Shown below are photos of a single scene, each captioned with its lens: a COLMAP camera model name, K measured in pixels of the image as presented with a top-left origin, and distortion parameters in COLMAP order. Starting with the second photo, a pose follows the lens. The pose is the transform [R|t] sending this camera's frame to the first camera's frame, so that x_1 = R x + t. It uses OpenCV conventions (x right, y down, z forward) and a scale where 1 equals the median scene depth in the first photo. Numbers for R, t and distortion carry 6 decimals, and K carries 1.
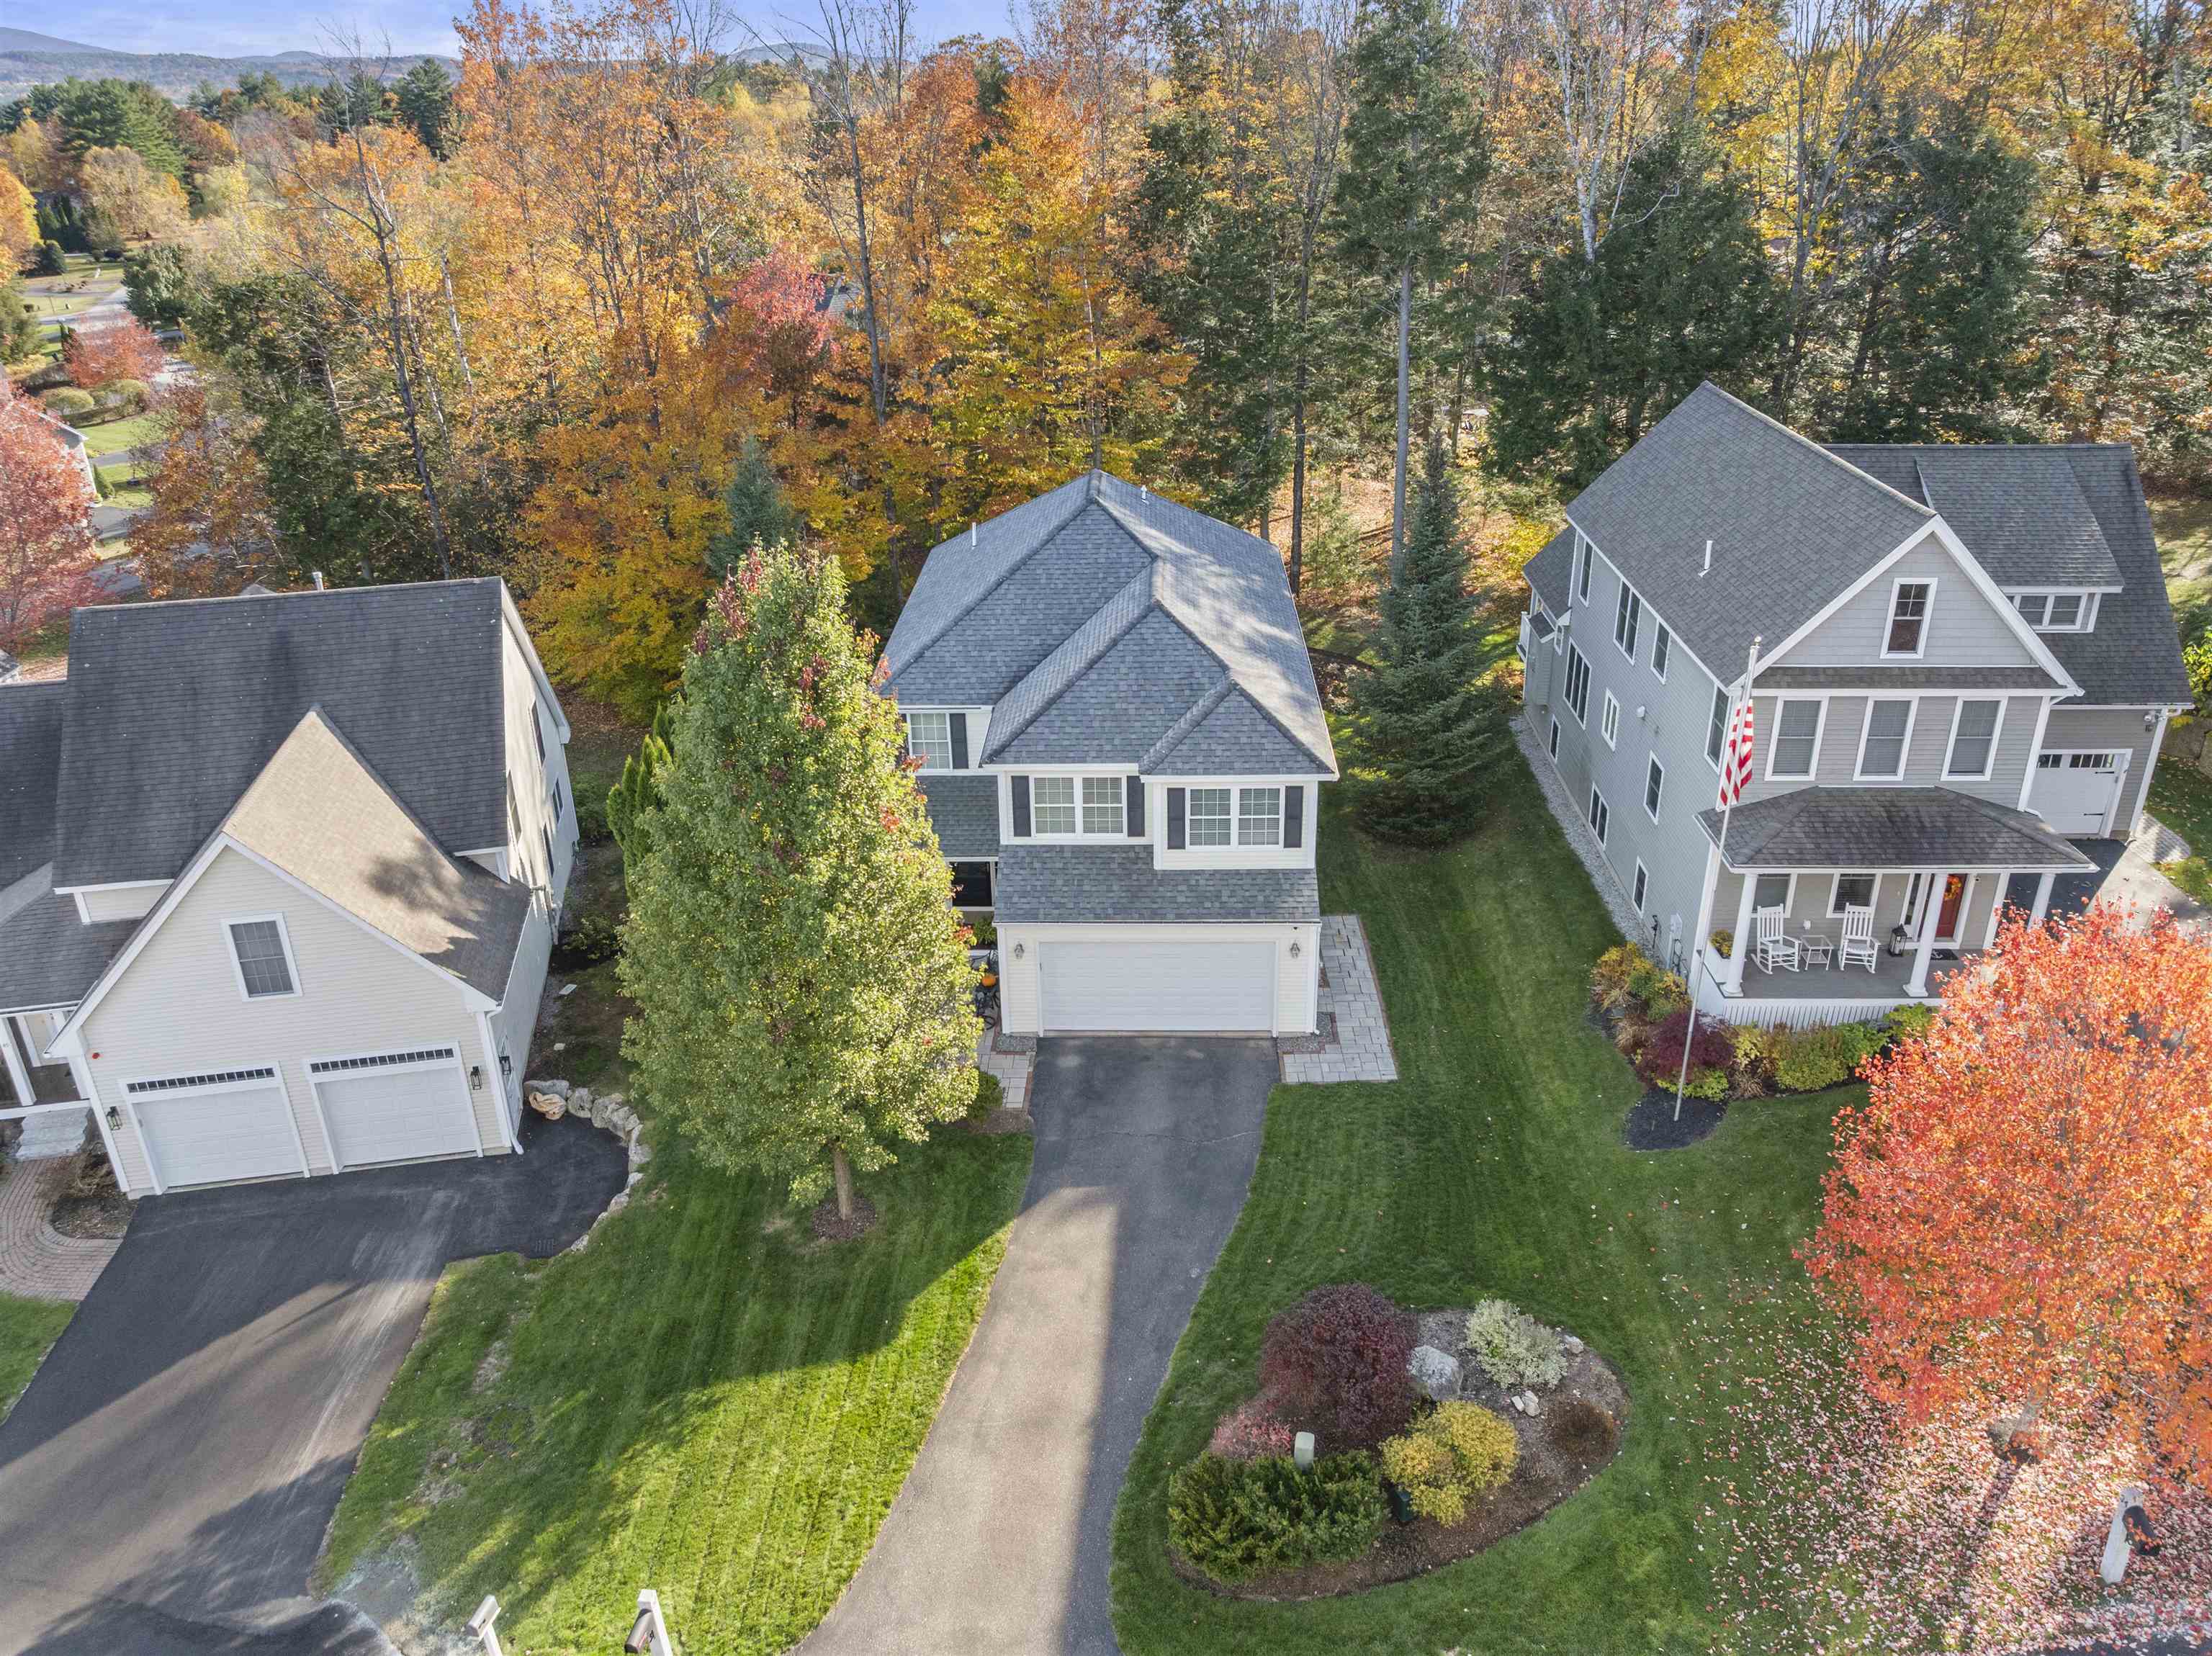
lens RADIAL K [[1624.9, 0, 1106.0], [0, 1624.9, 828.0], [0, 0, 1]] dist [-0.030821, -0.000991]
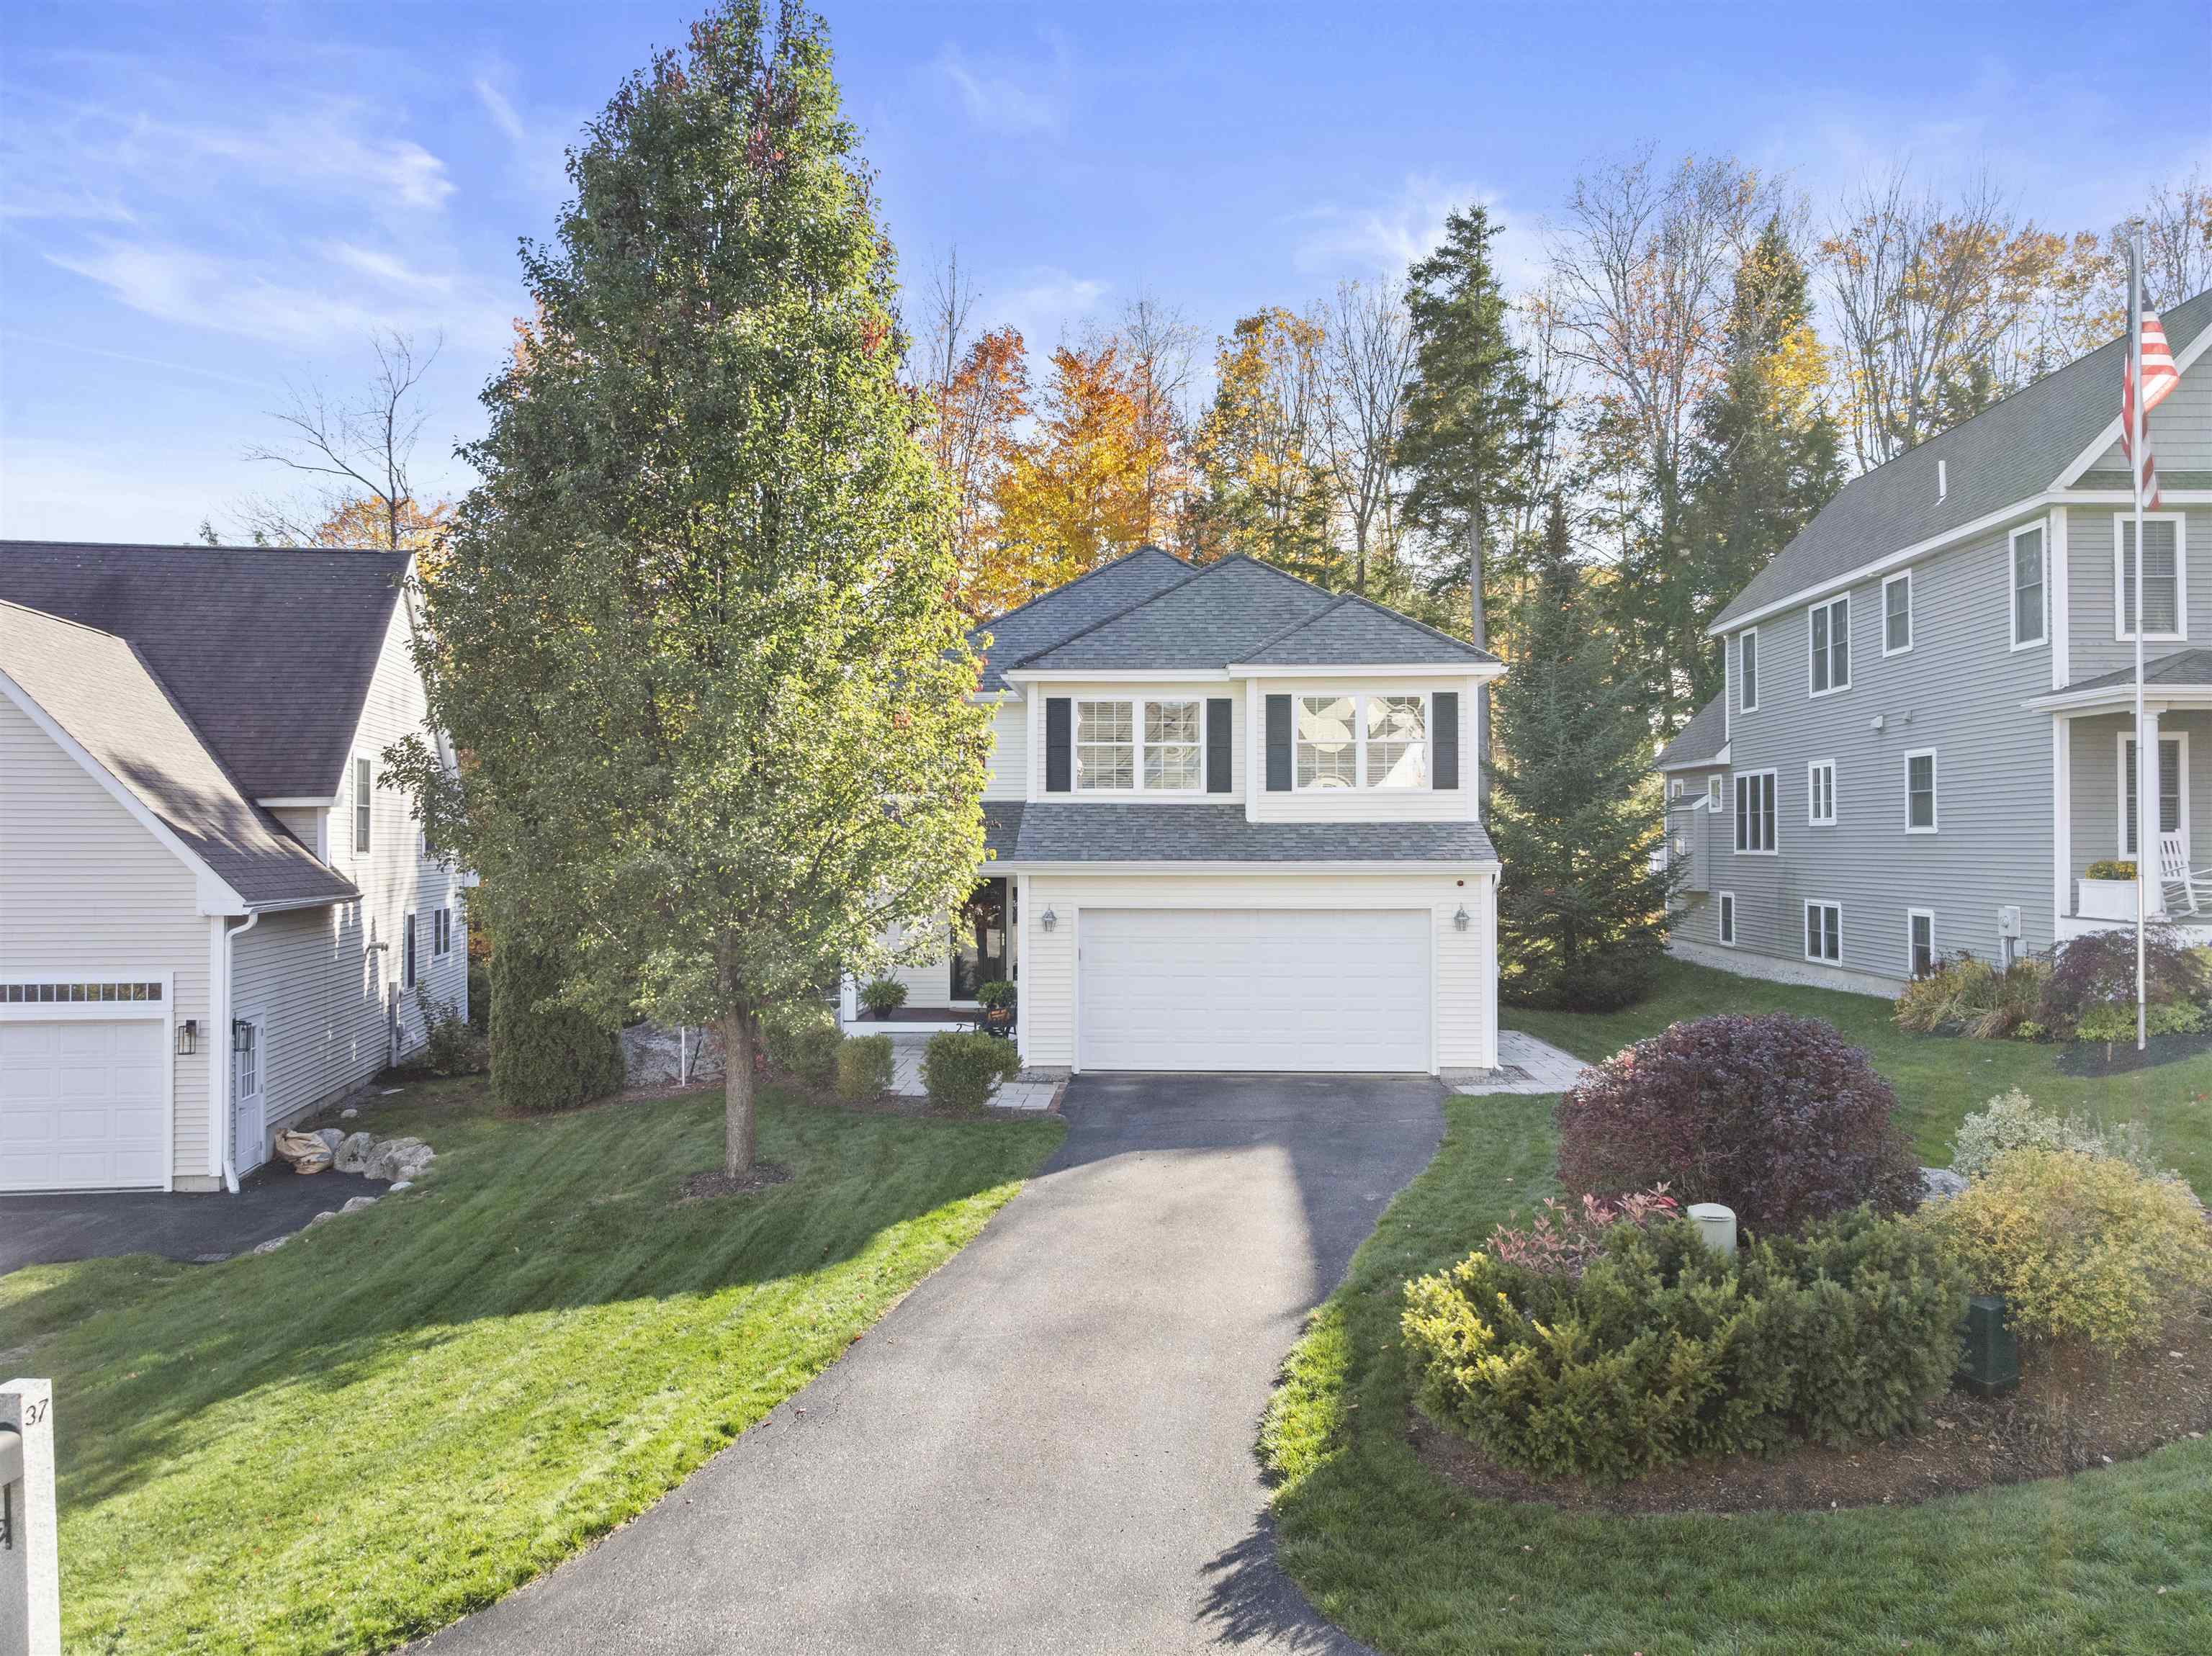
lens RADIAL K [[1562.6, 0, 1106.0], [0, 1562.6, 828.0], [0, 0, 1]] dist [-0.026212, 0.000478]
pose [[0.999730, 0.021852, -0.007909, -0.025720], [-0.023117, 0.900164, -0.434938, 0.323948], [-0.002385, 0.435003, 0.900426, 0.401778]]
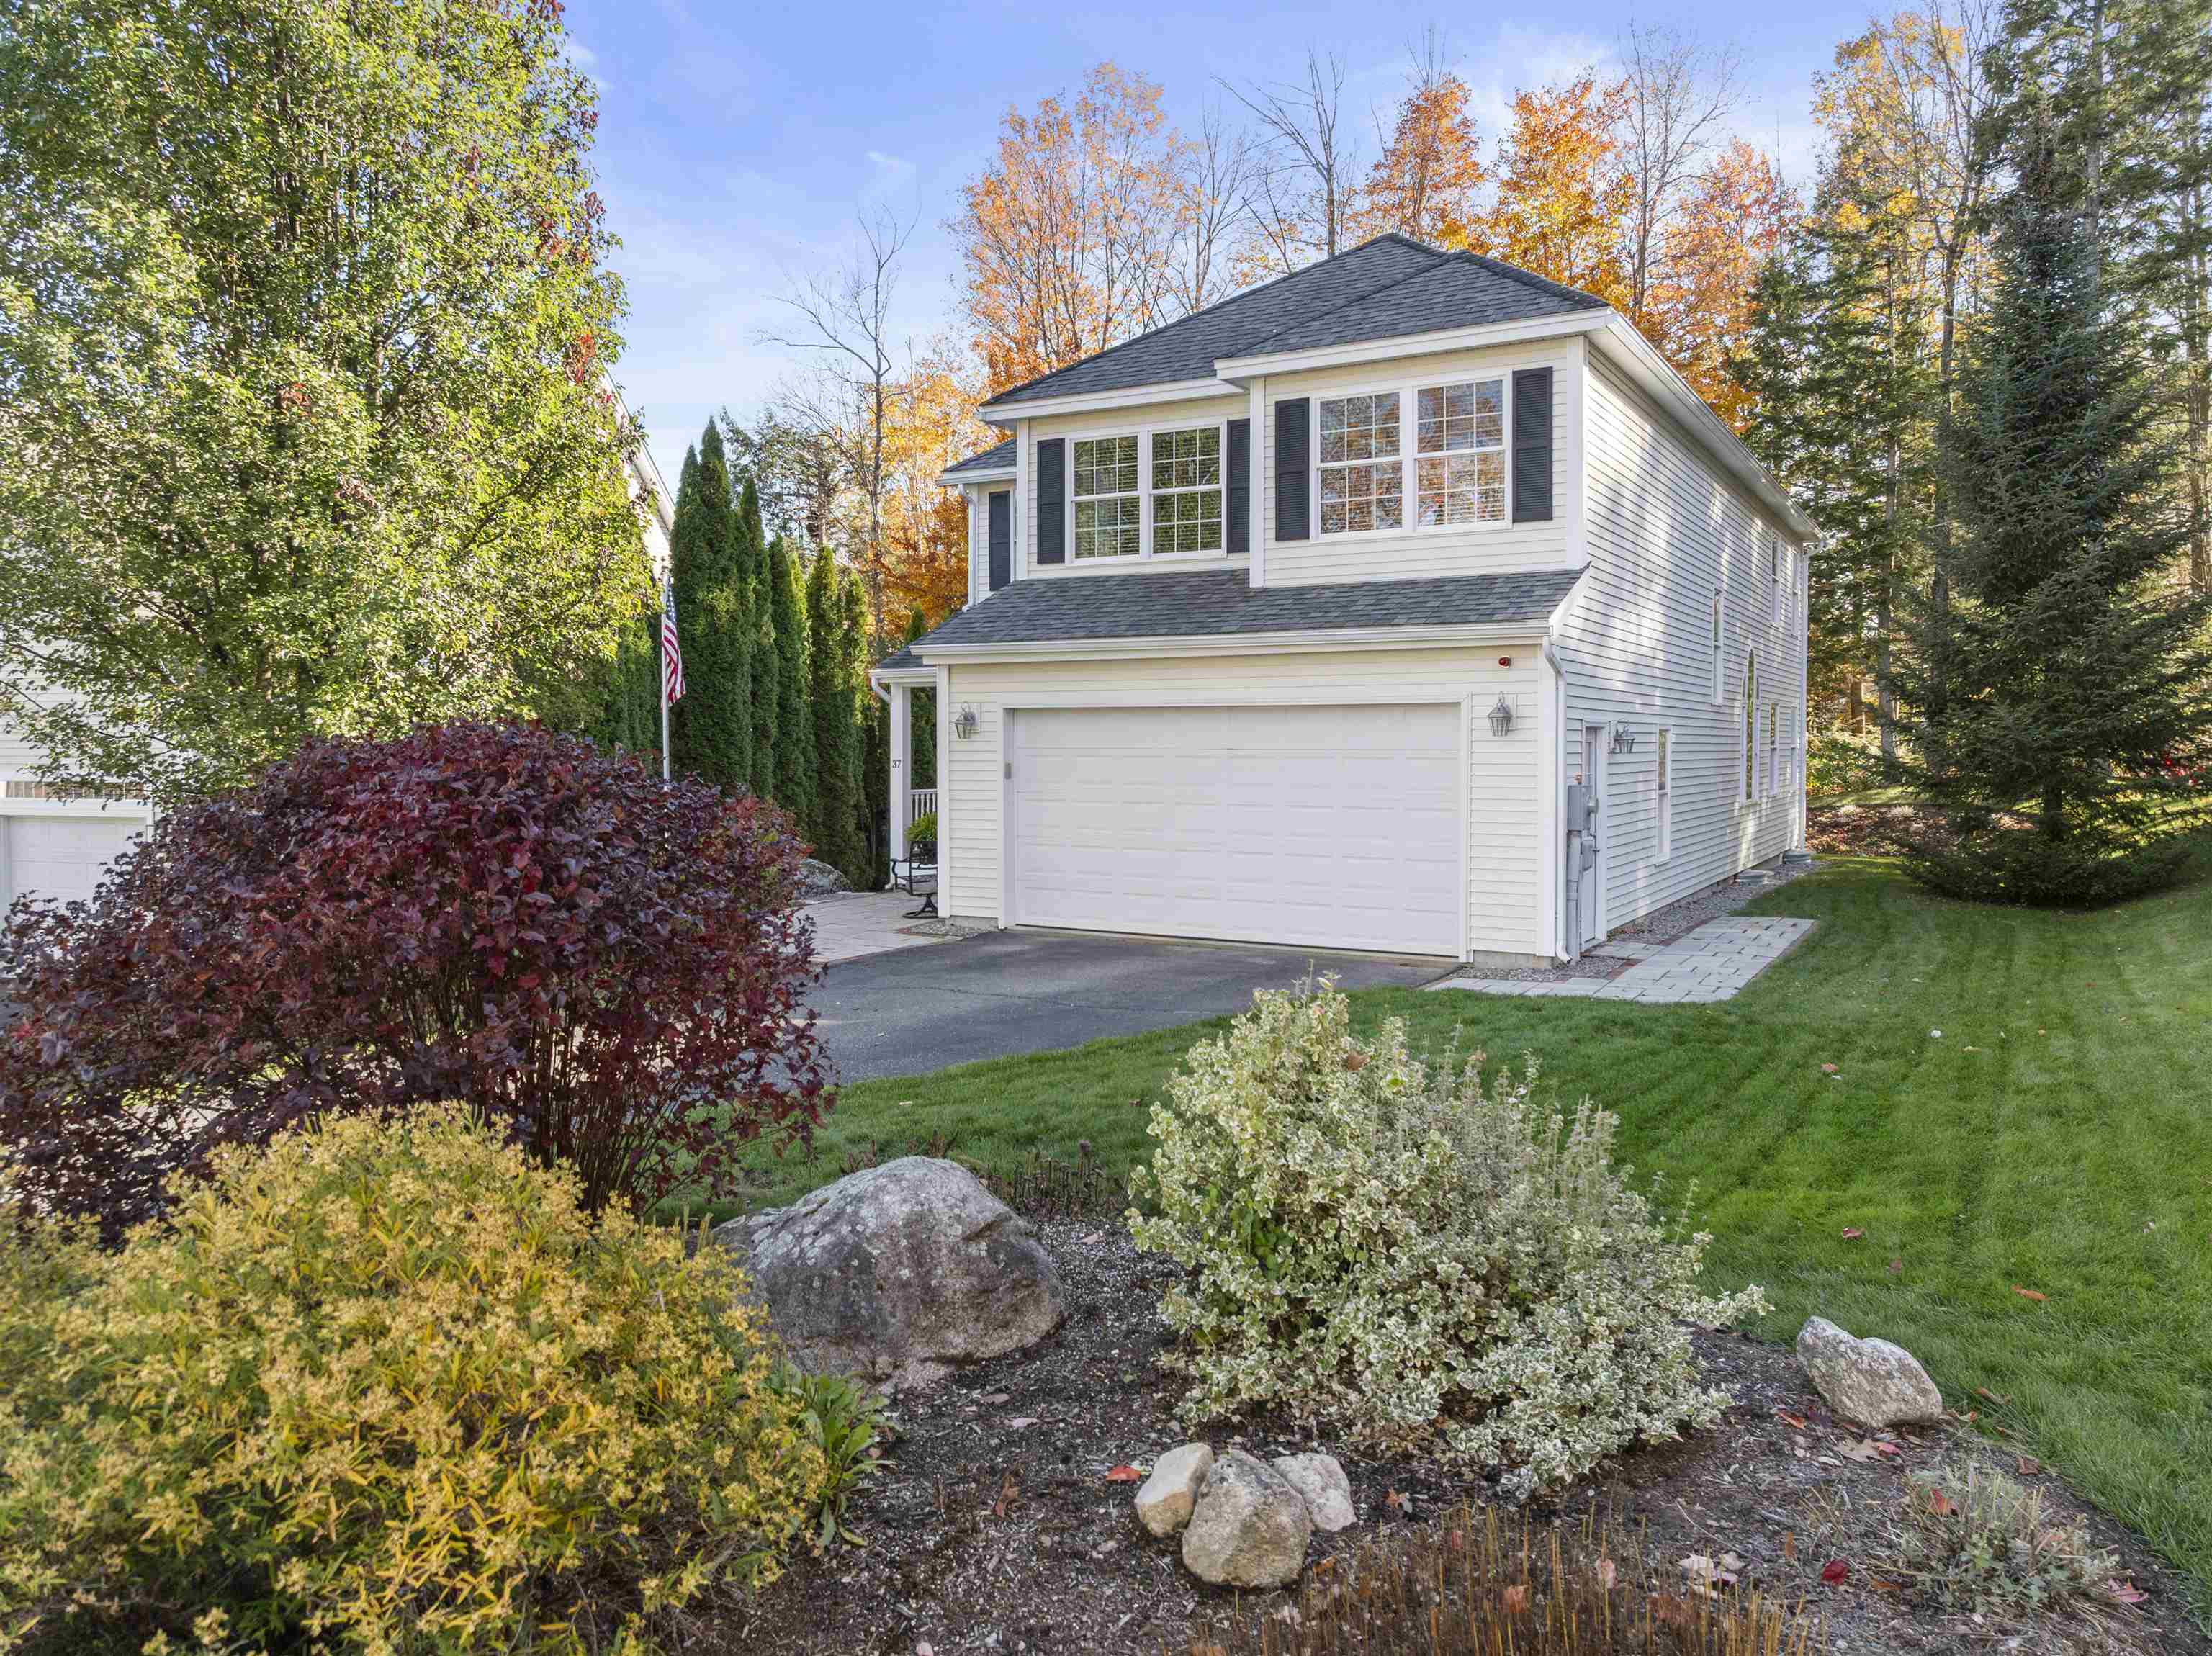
lens RADIAL K [[1568.5, 0, 1104.4], [0, 1568.5, 811.0], [0, 0, 1]] dist [-0.034124, 0.003379]
pose [[0.879821, 0.042508, -0.473401, 0.219102], [-0.220972, 0.918394, -0.328214, 0.253351], [0.420817, 0.393378, 0.817415, 0.630199]]
